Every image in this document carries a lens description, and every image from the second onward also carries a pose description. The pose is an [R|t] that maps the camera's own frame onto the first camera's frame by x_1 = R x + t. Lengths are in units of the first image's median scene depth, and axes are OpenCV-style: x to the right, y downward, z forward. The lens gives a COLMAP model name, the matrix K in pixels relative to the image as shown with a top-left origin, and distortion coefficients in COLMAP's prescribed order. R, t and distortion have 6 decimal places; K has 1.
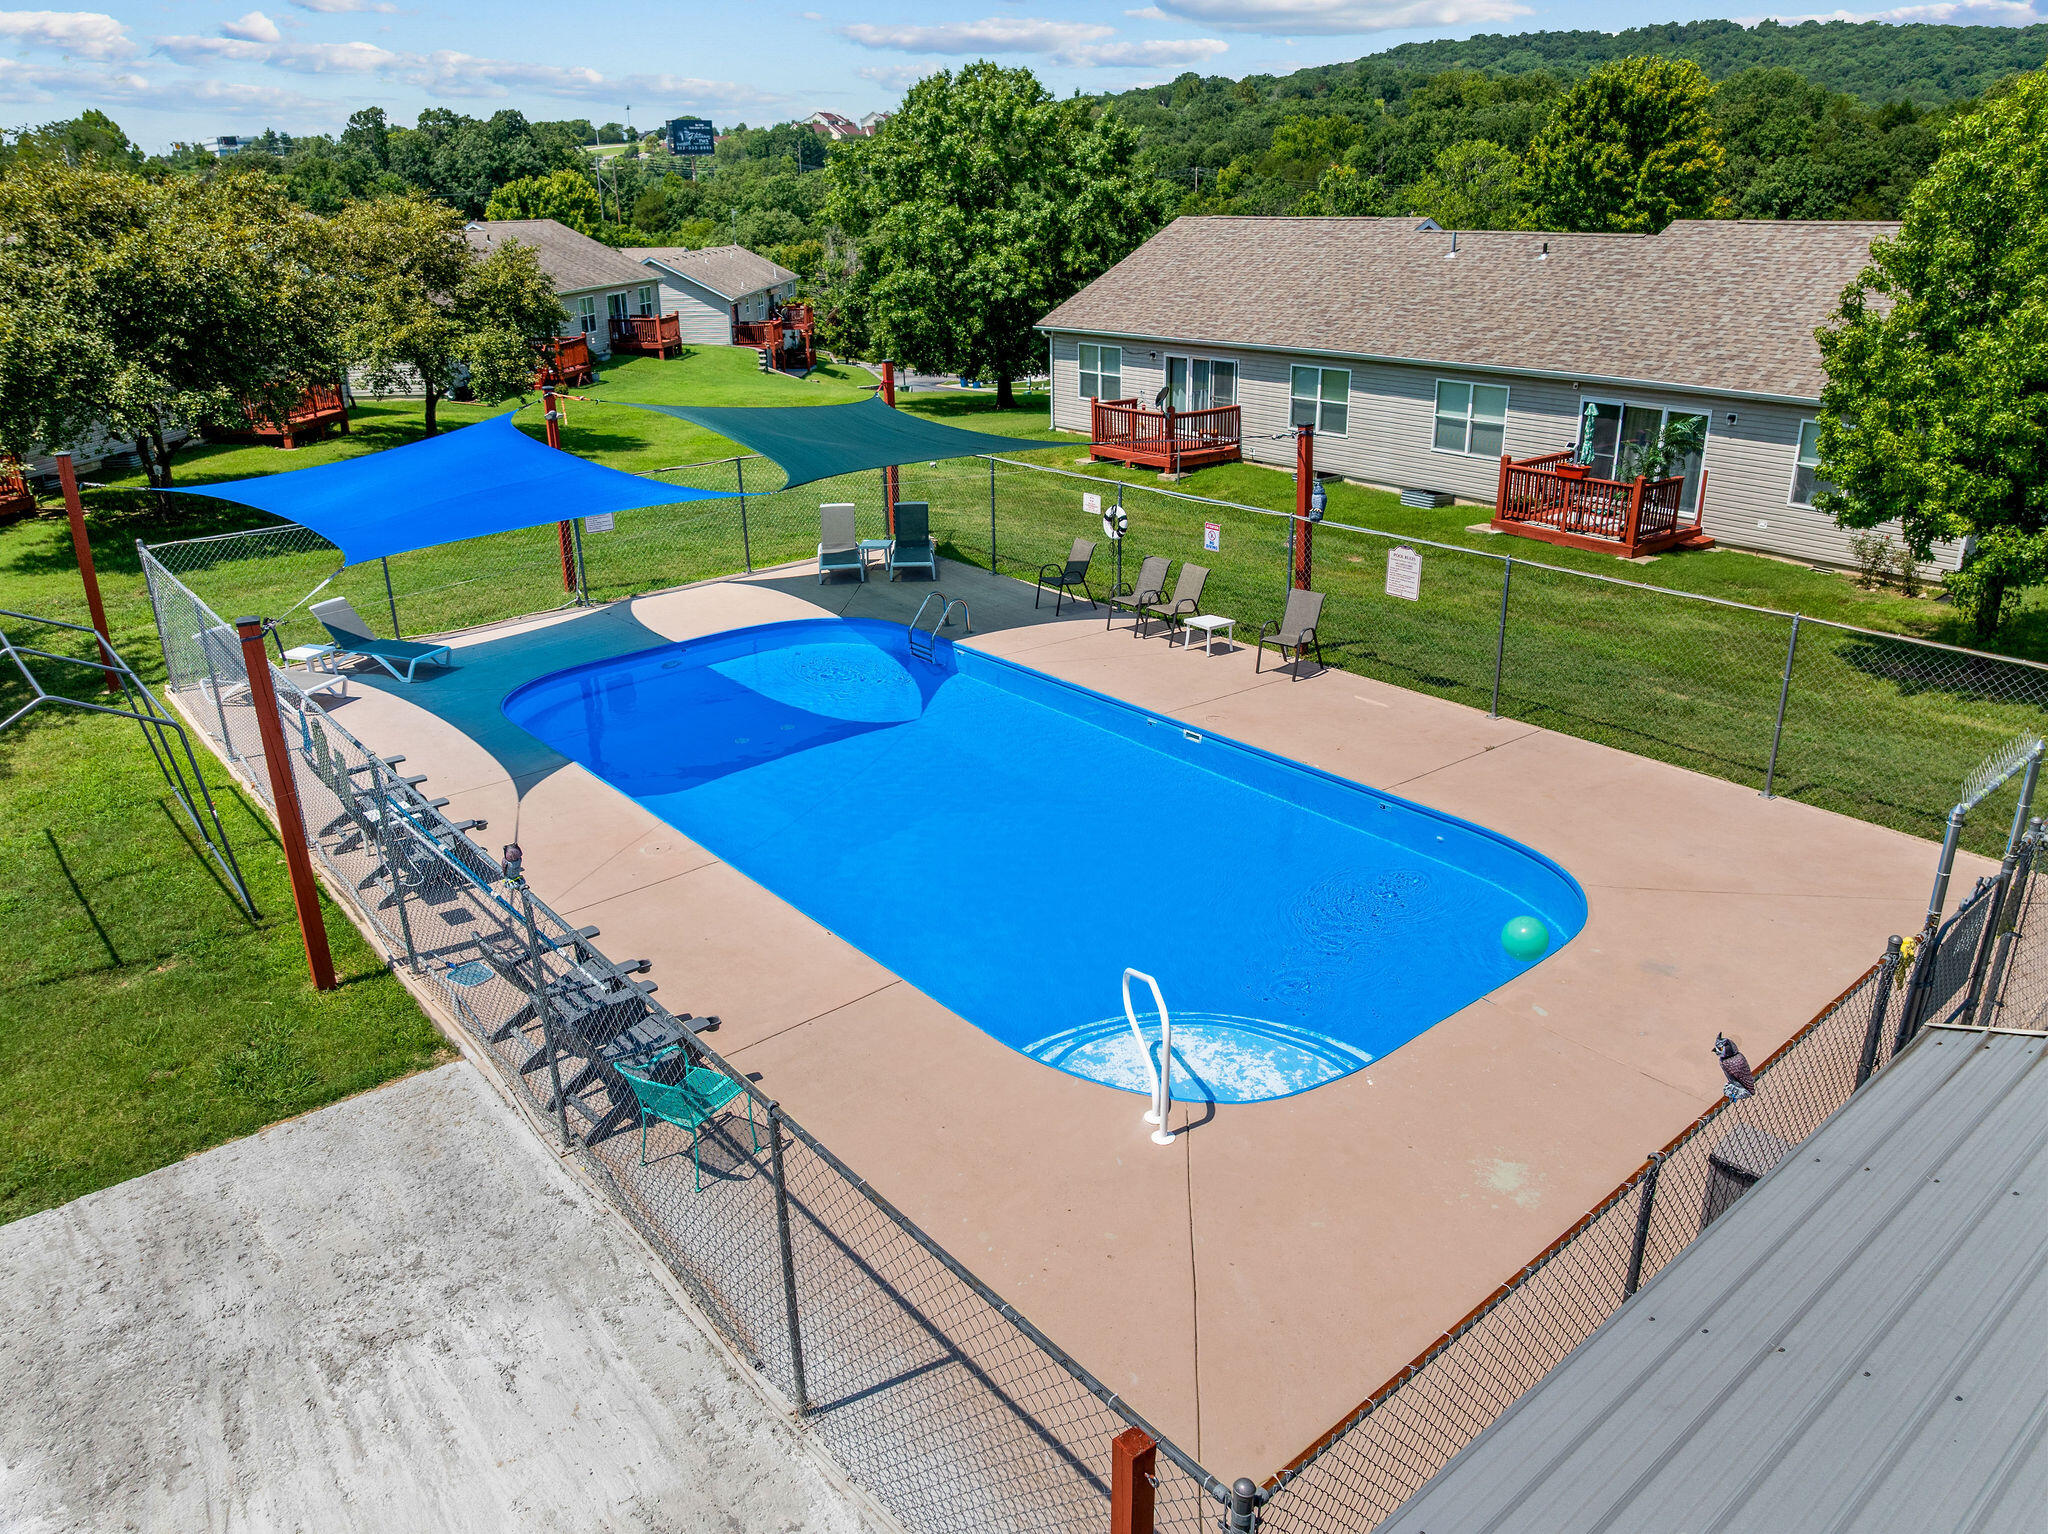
lens RADIAL K [[1443.8, 0, 1024.0], [0, 1443.8, 767.0], [0, 0, 1]] dist [-0.098475, 0.064162]
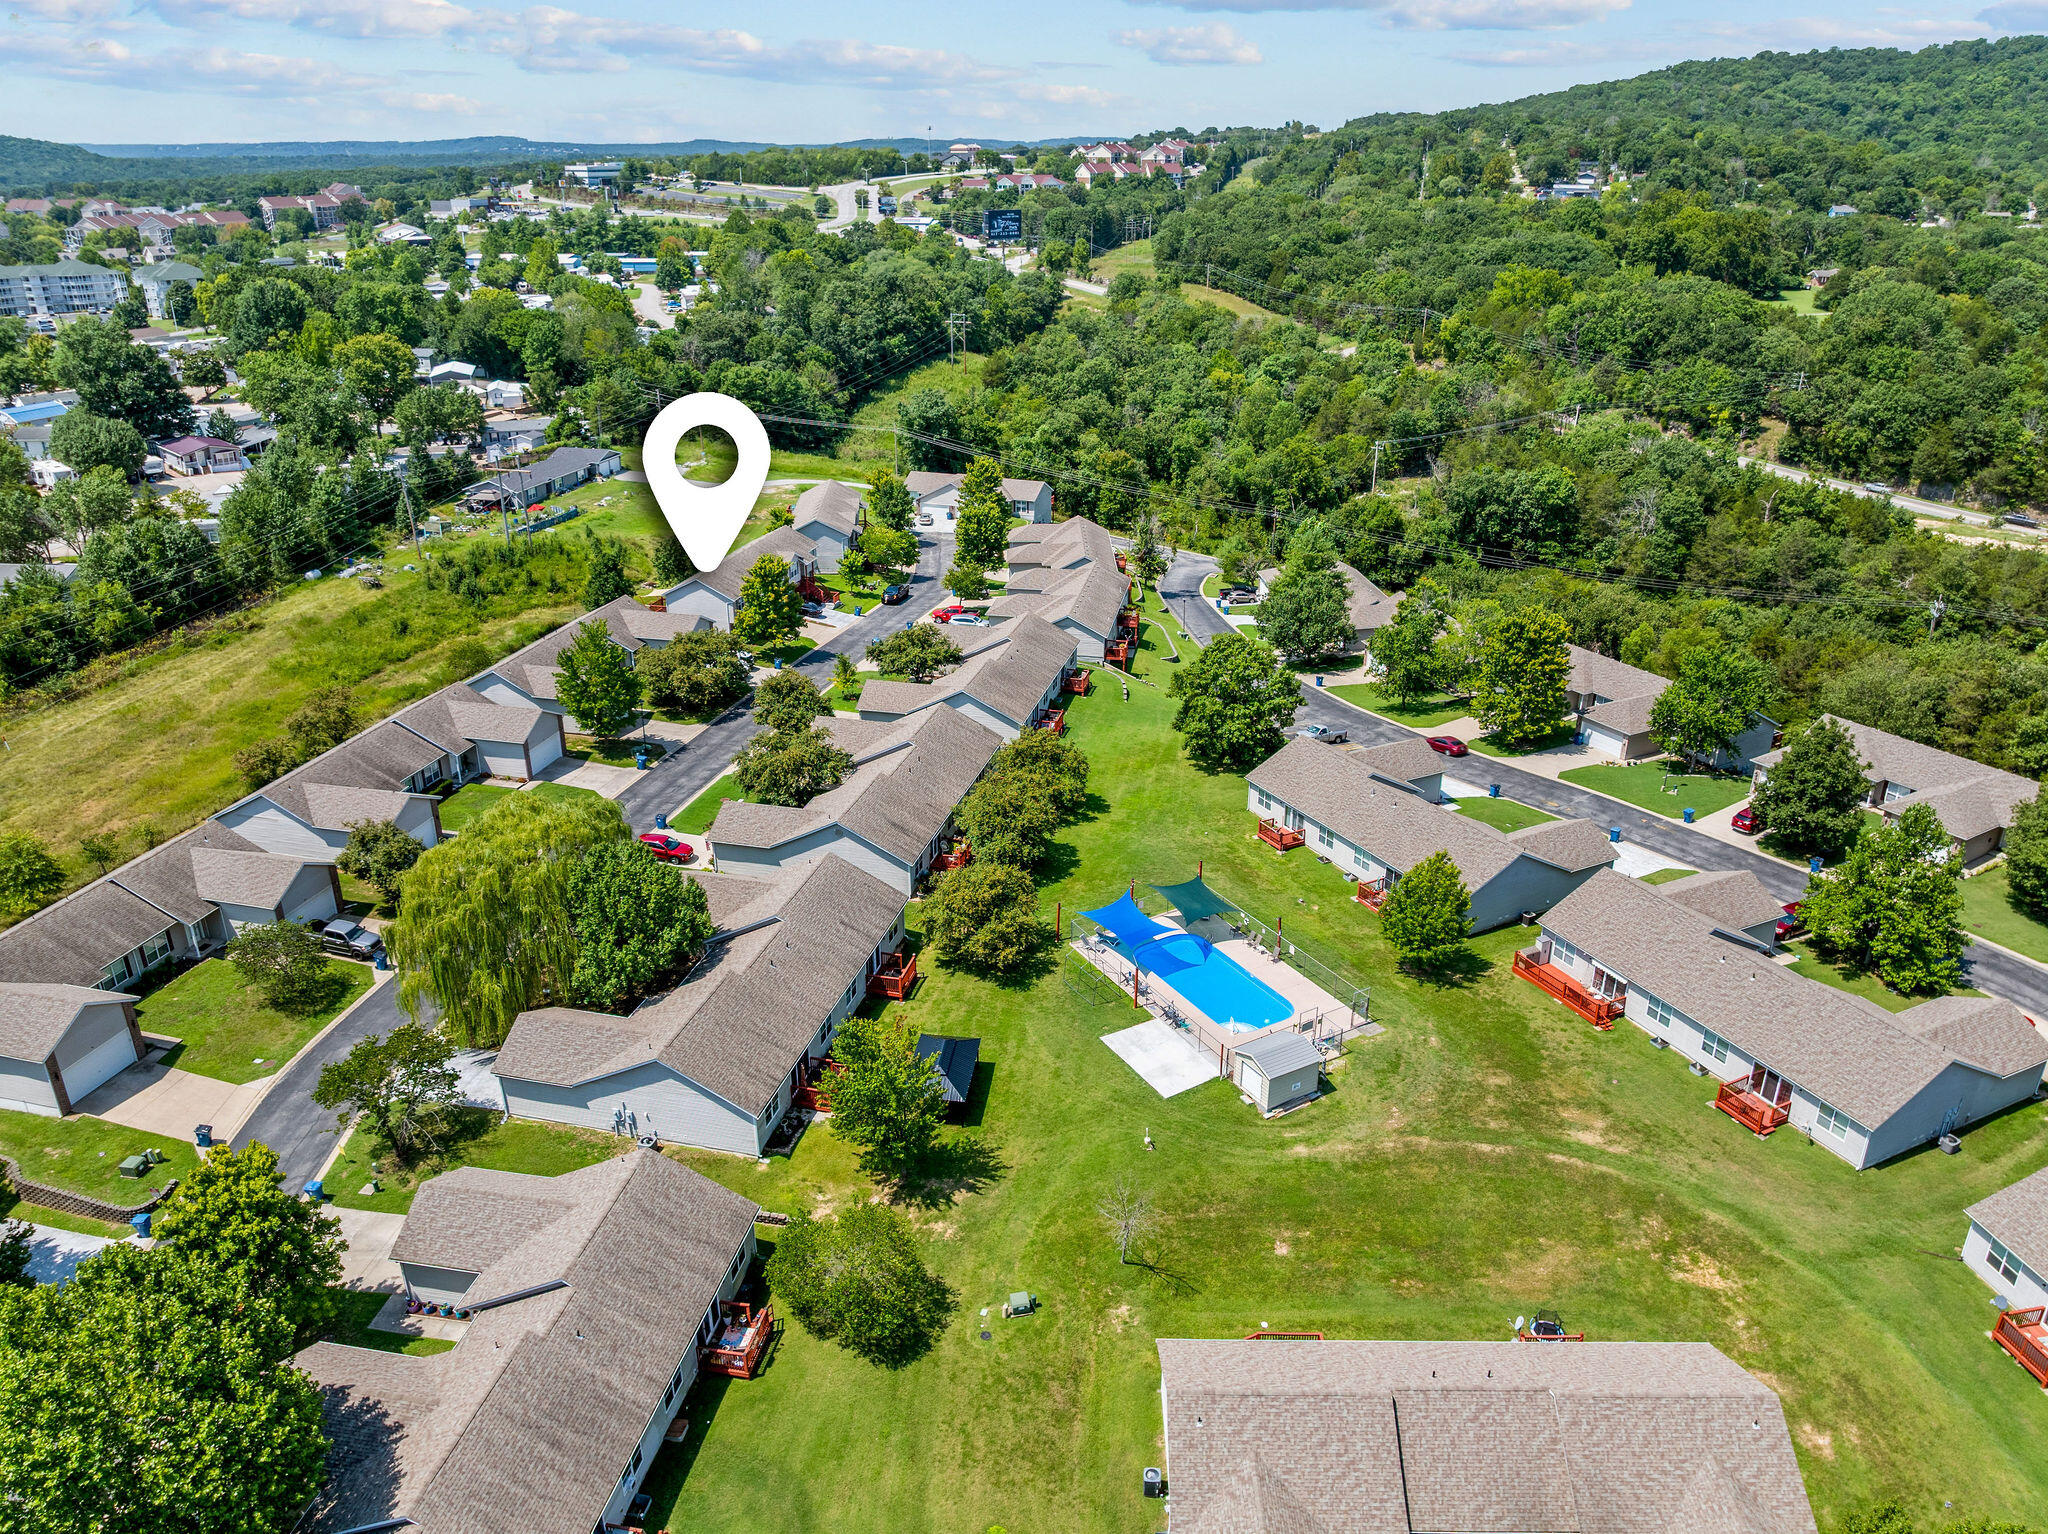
lens RADIAL K [[1443.8, 0, 1024.0], [0, 1443.8, 767.0], [0, 0, 1]] dist [-0.098475, 0.064162]
pose [[0.984843, 0.082255, -0.152705, 0.002070], [-0.077739, 0.996348, 0.035324, -0.074605], [0.155053, -0.022918, 0.987640, -0.367762]]
